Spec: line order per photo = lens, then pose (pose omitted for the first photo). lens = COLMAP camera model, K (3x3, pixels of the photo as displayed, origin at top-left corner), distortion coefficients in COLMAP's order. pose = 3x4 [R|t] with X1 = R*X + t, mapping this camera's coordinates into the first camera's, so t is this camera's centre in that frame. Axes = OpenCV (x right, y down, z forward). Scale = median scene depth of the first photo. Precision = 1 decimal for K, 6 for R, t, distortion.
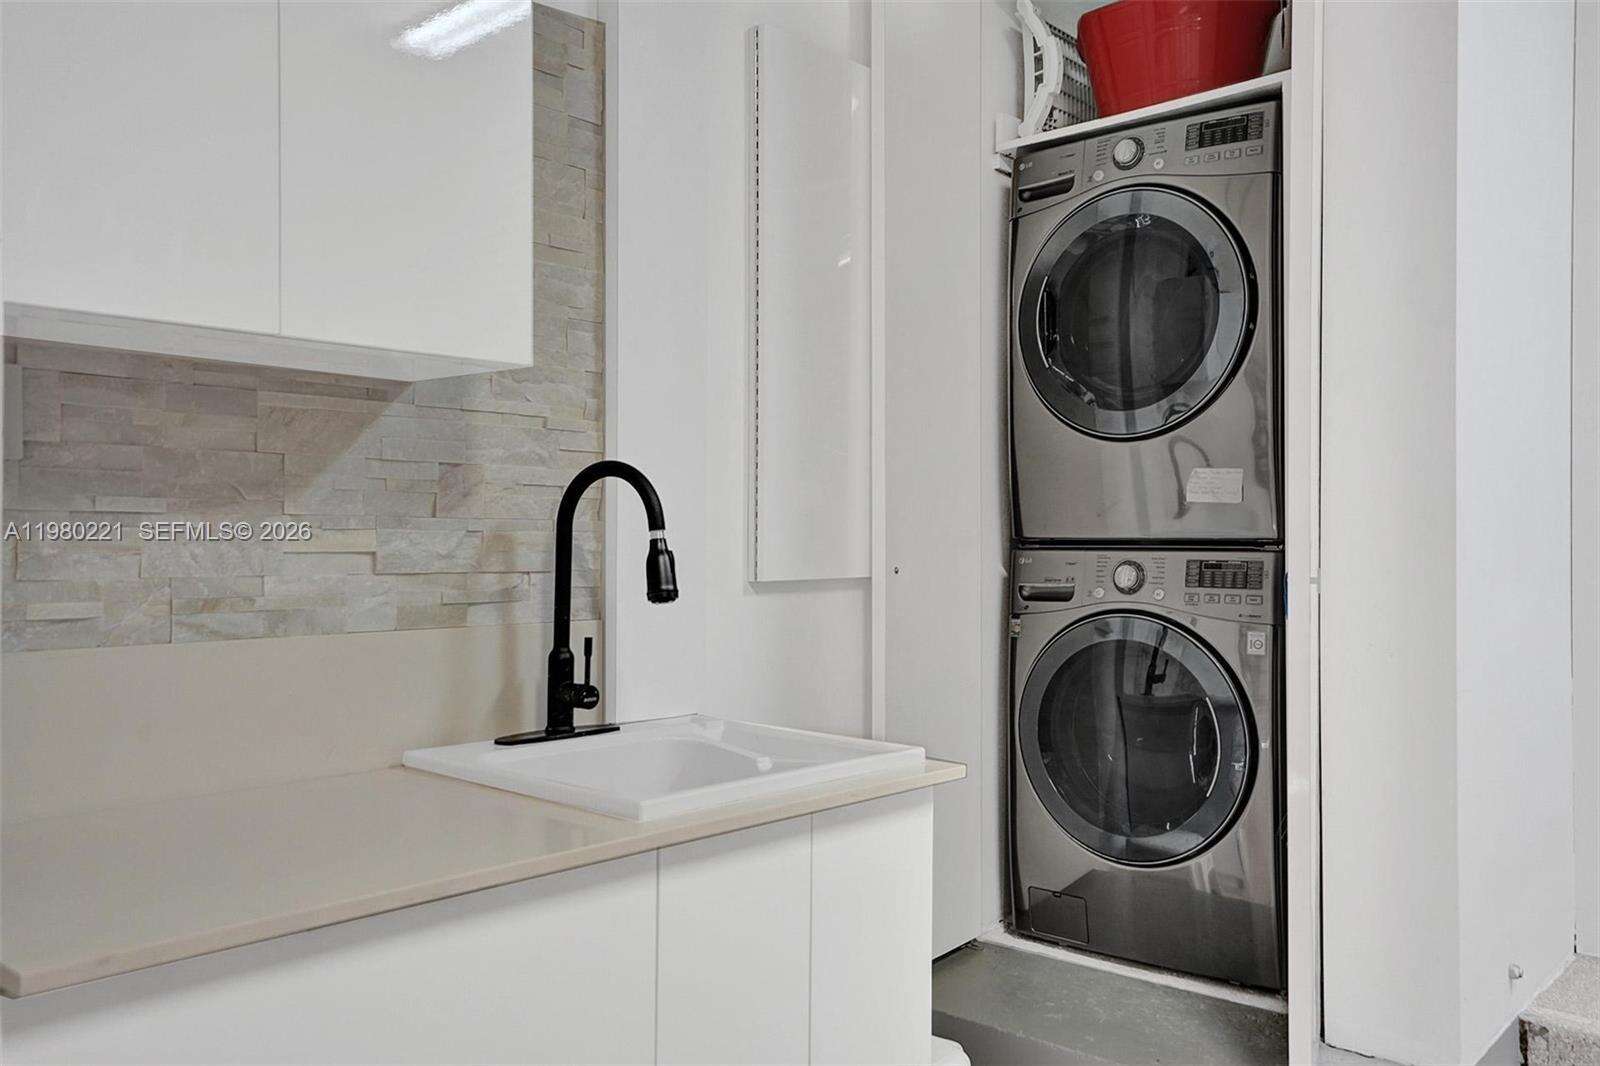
lens RADIAL K [[1349.4, 0, 801.0], [0, 1349.4, 517.3], [0, 0, 1]] dist [-0.019368, -0.002898]
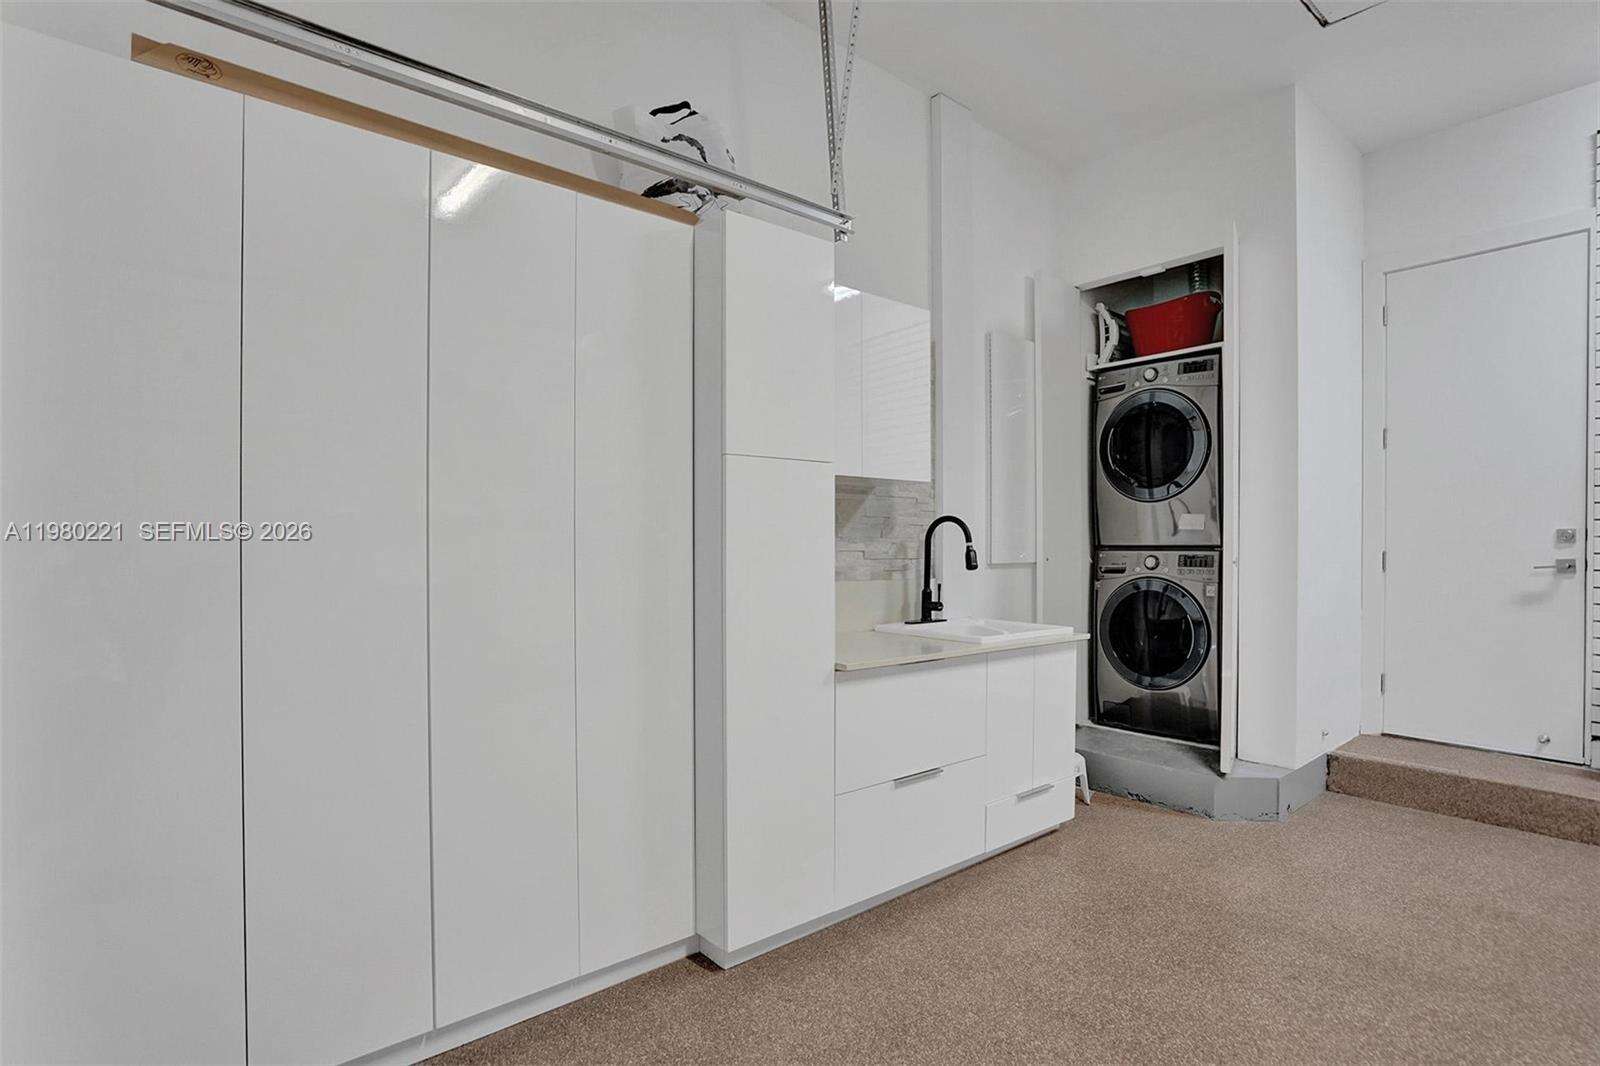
lens RADIAL K [[790.5, 0, 803.0], [0, 790.5, 538.7], [0, 0, 1]] dist [-0.048499, 0.020454]
pose [[0.987236, -0.003074, -0.159237, -0.125310], [0.004063, 0.999974, 0.005885, -0.005505], [0.159215, -0.006457, 0.987223, -0.392093]]
